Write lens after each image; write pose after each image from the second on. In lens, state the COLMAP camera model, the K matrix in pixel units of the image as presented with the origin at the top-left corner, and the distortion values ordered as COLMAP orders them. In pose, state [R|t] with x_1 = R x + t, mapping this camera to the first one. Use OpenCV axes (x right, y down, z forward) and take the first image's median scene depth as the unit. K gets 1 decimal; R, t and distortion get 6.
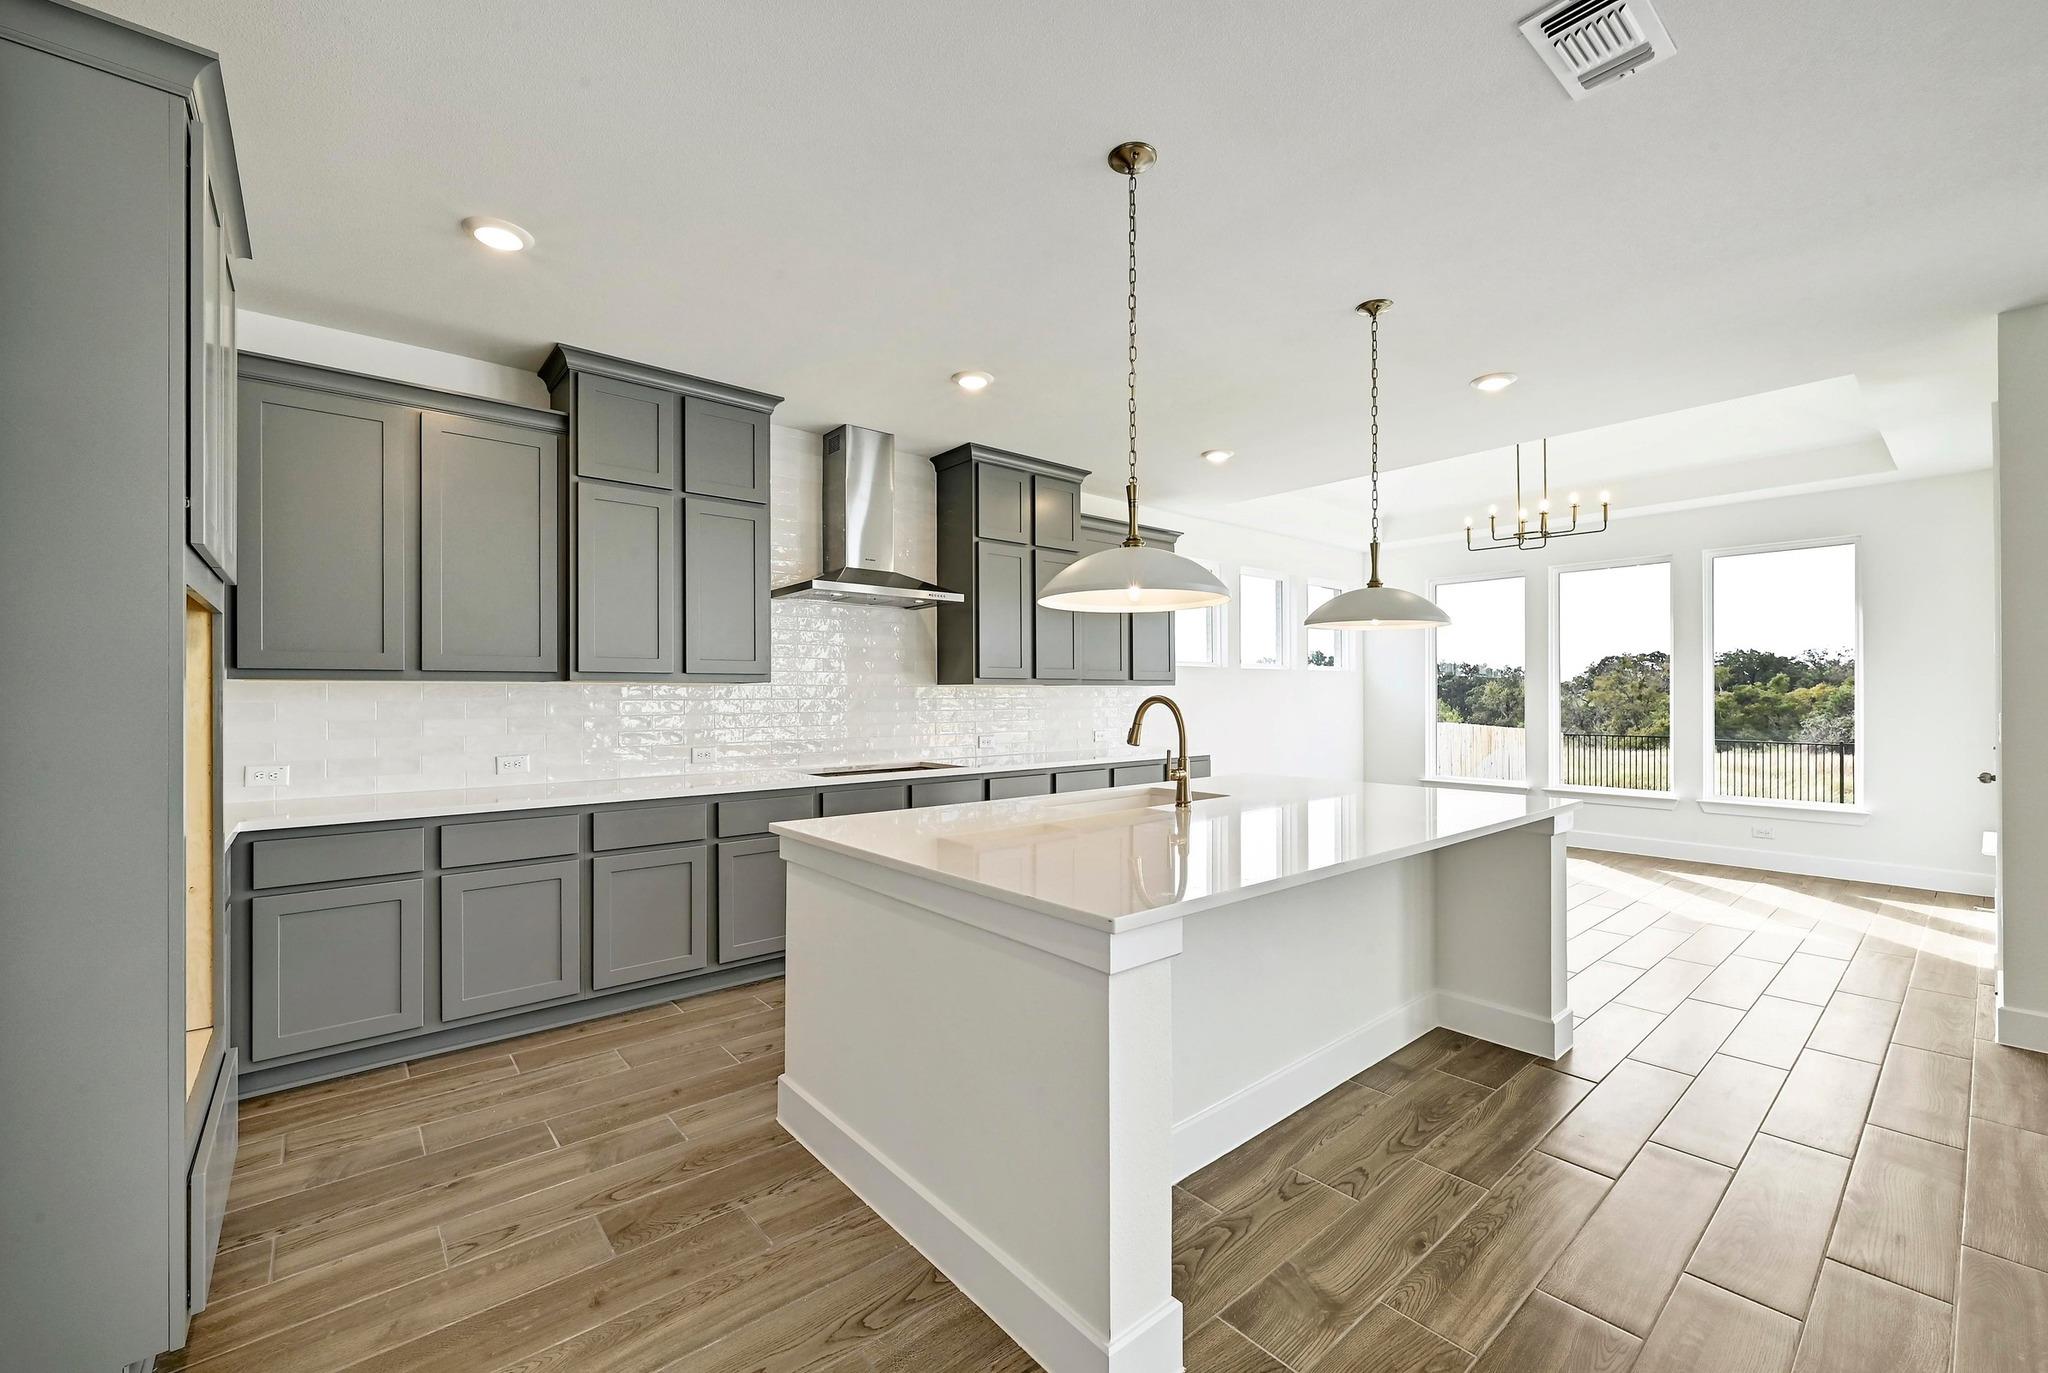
lens RADIAL K [[821.1, 0, 1041.9], [0, 821.1, 683.8], [0, 0, 1]] dist [-0.000327, -0.001025]
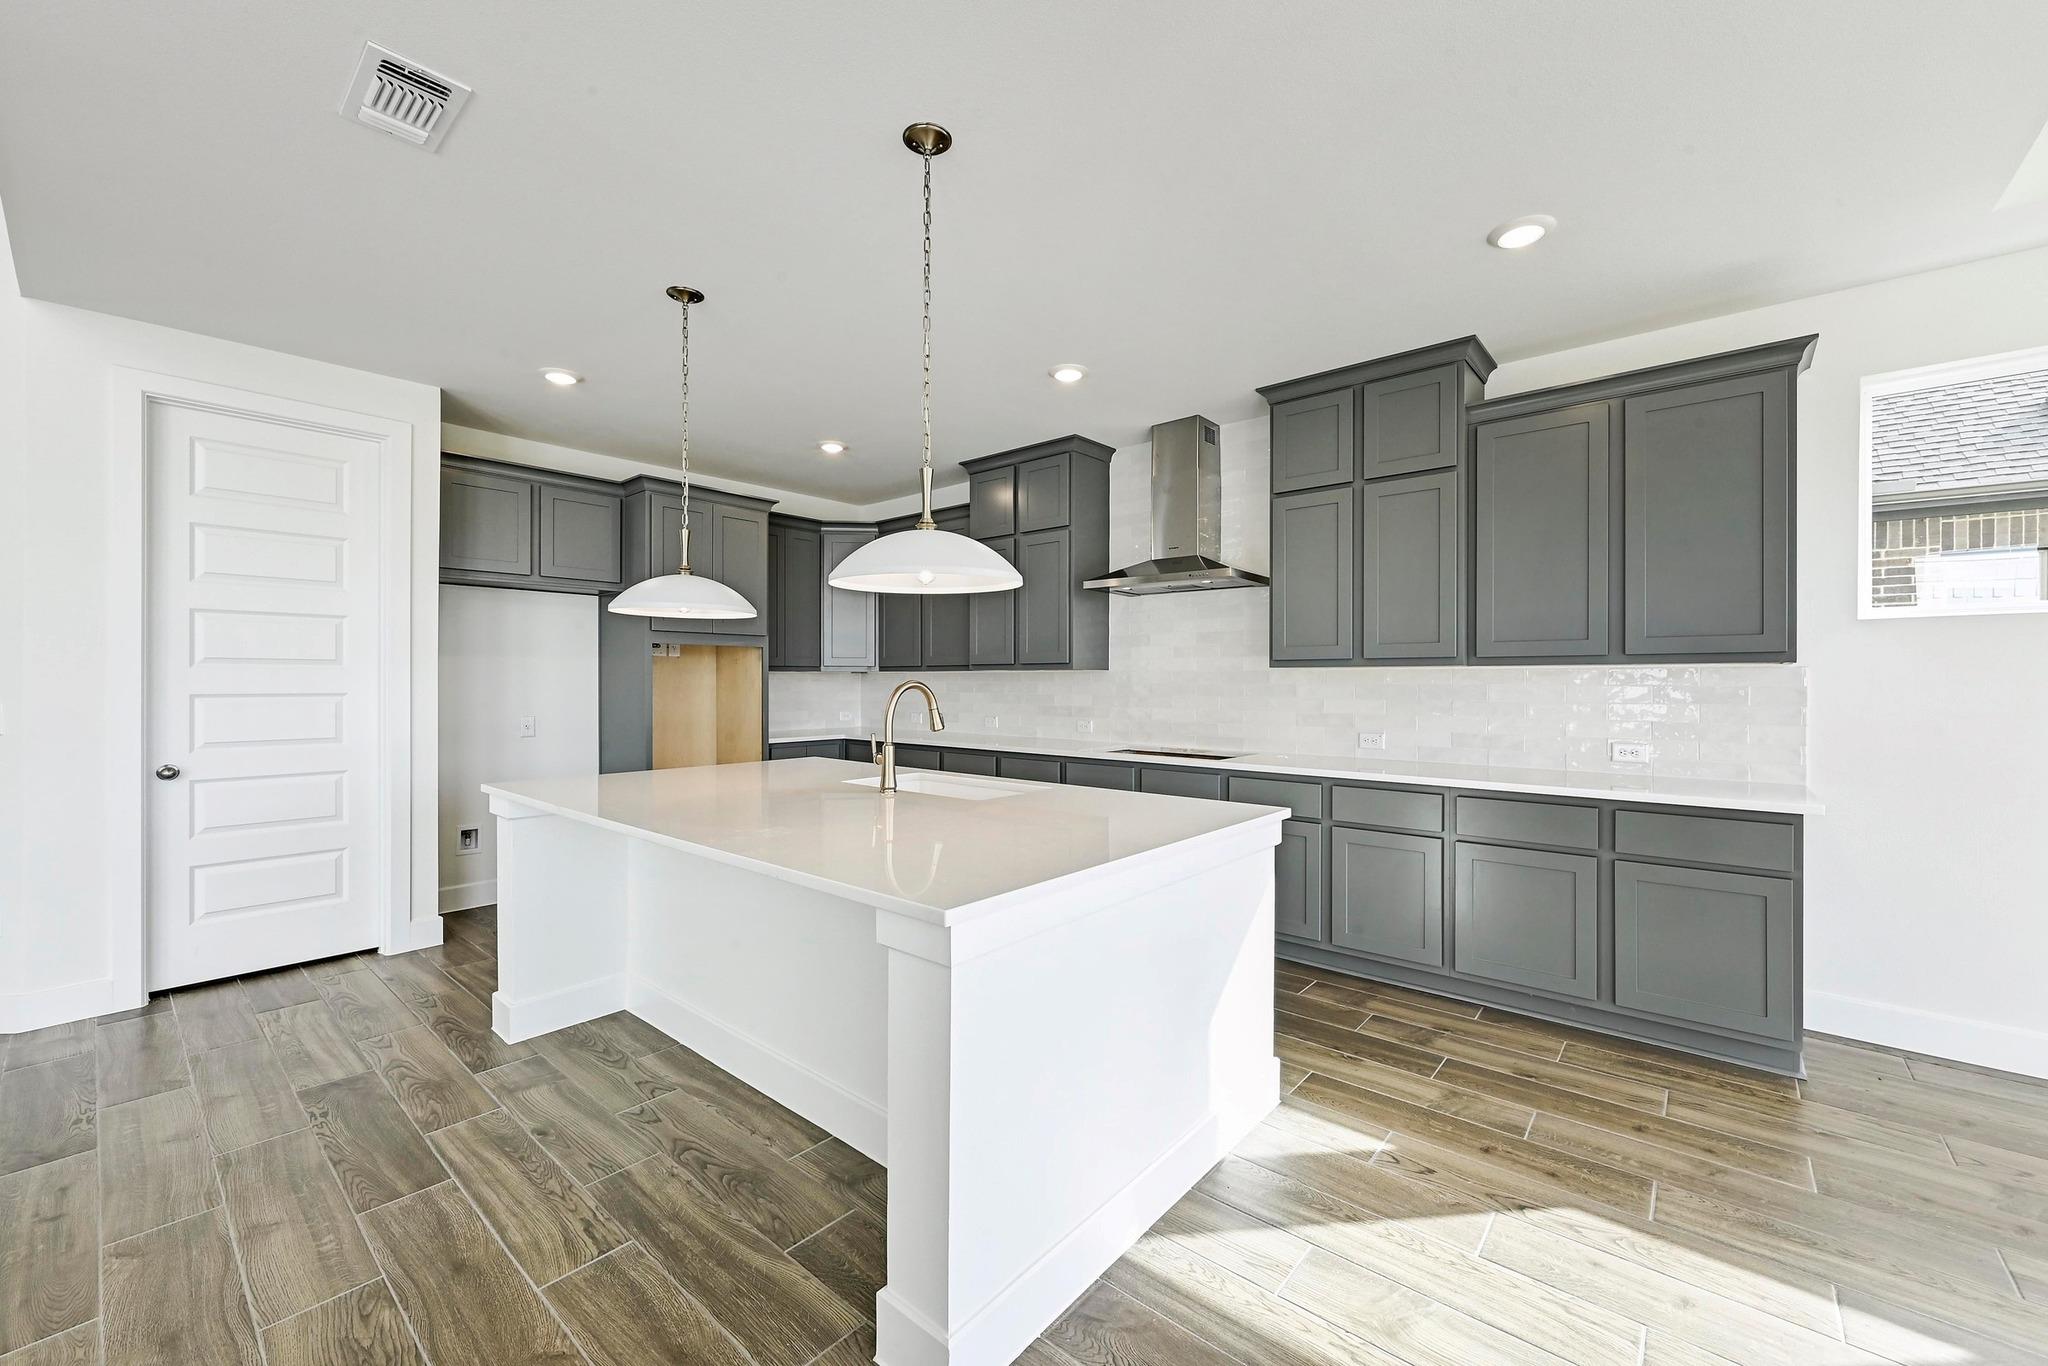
lens RADIAL K [[821.1, 0, 1028.0], [0, 821.1, 679.0], [0, 0, 1]] dist [-0.000327, -0.001025]
pose [[0.143166, -0.001612, -0.989697, 0.959413], [0.013355, 0.999911, 0.000303, 0.013426], [0.989609, -0.013261, 0.143175, 0.842133]]
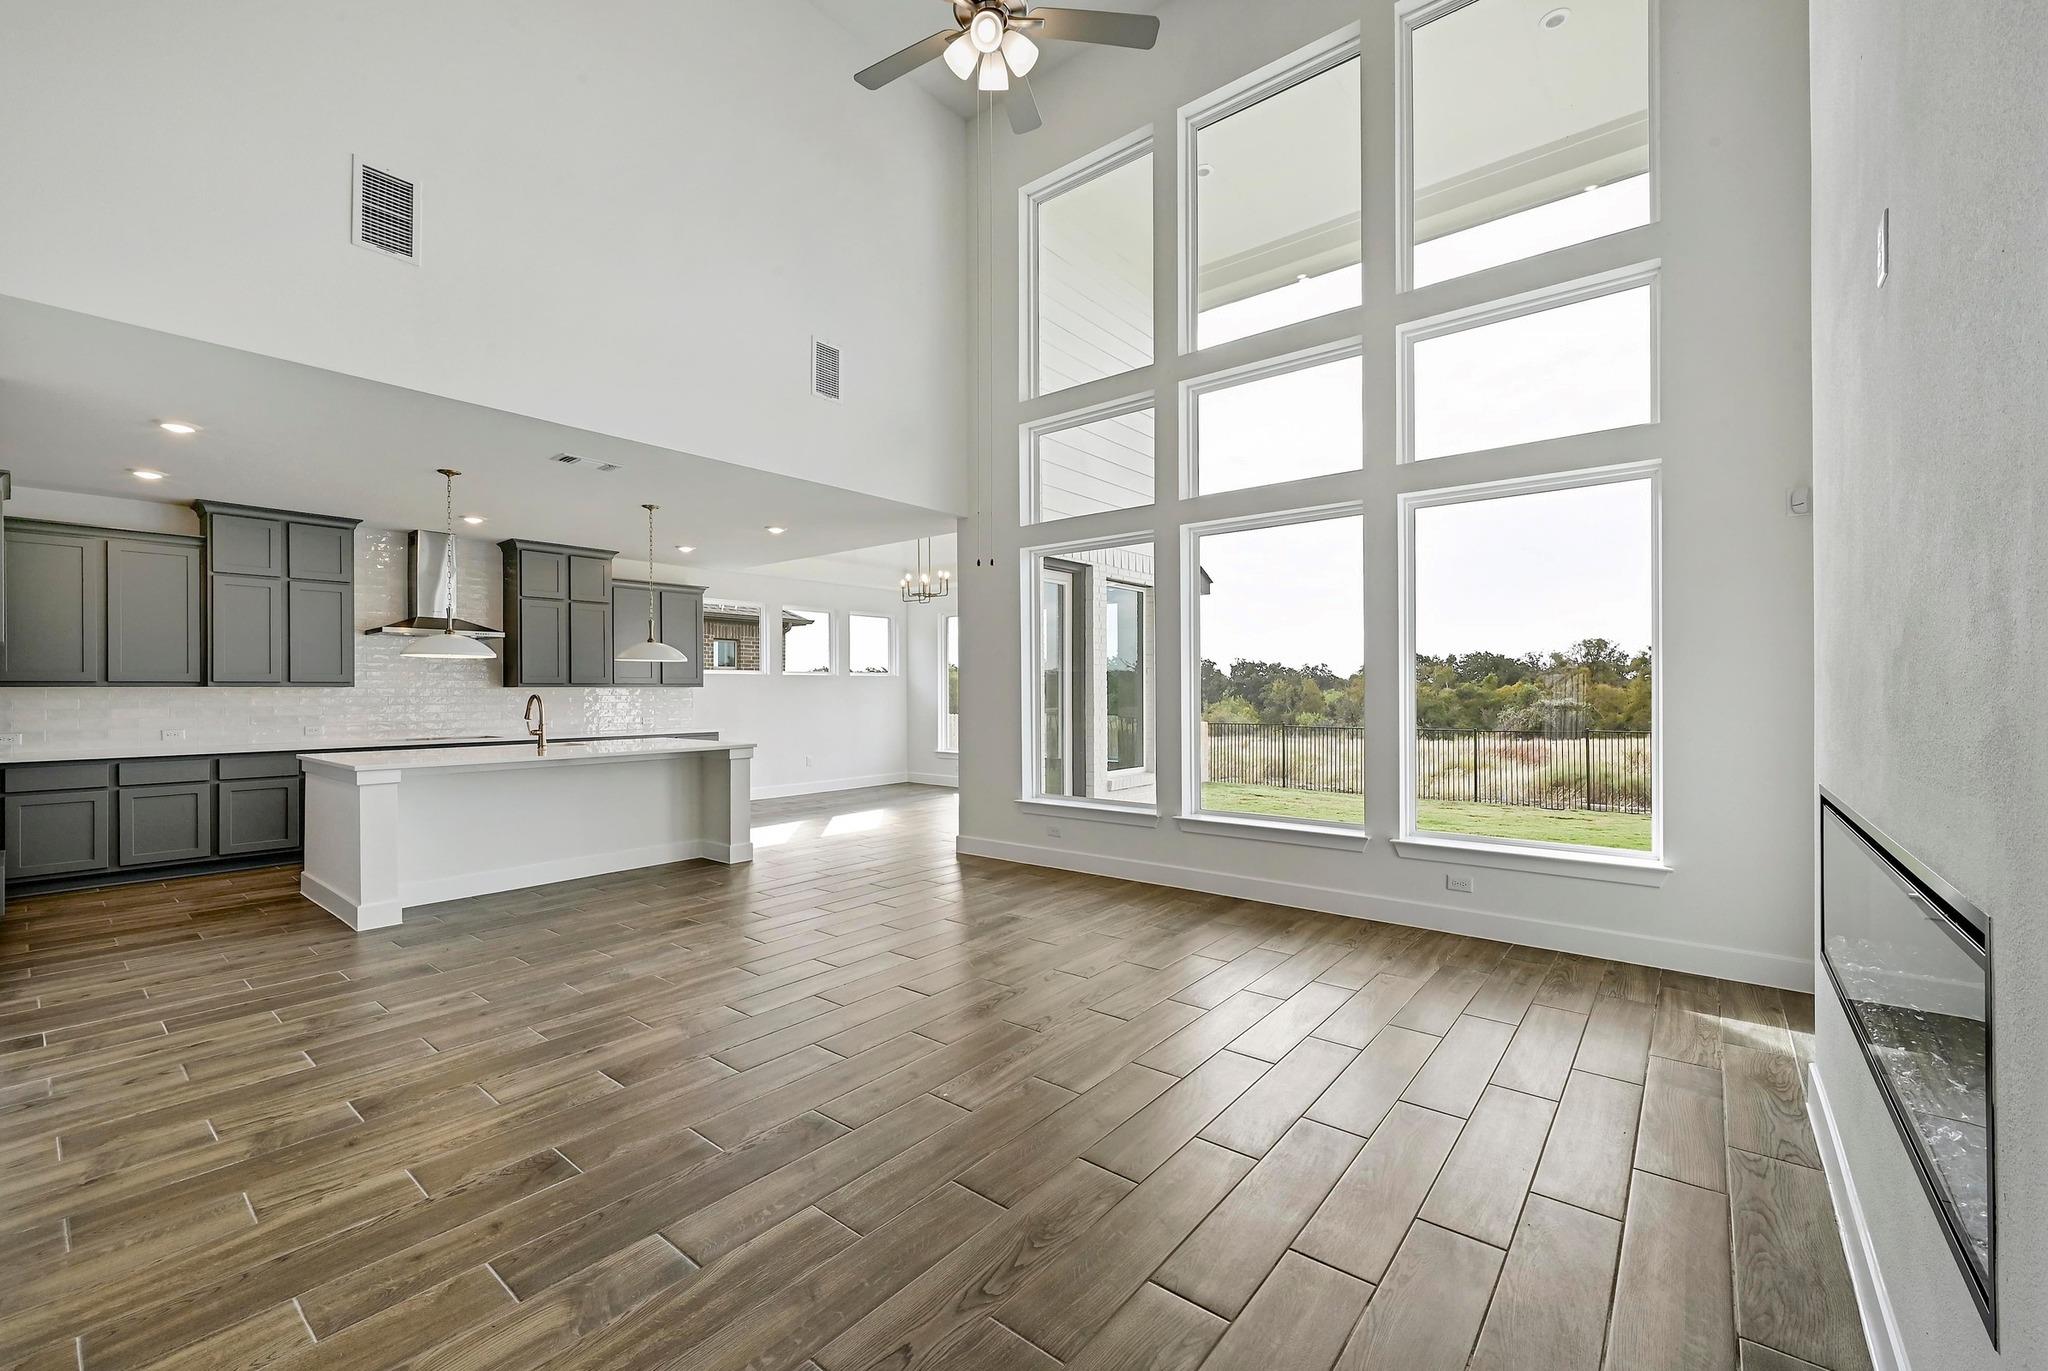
lens RADIAL K [[821.1, 0, 1042.6], [0, 821.1, 683.5], [0, 0, 1]] dist [-0.000327, -0.001025]
pose [[0.983797, 0.000242, 0.179284, 0.725794], [-0.000906, 0.999993, 0.003626, -0.015174], [-0.179281, -0.003730, 0.983791, -0.878649]]
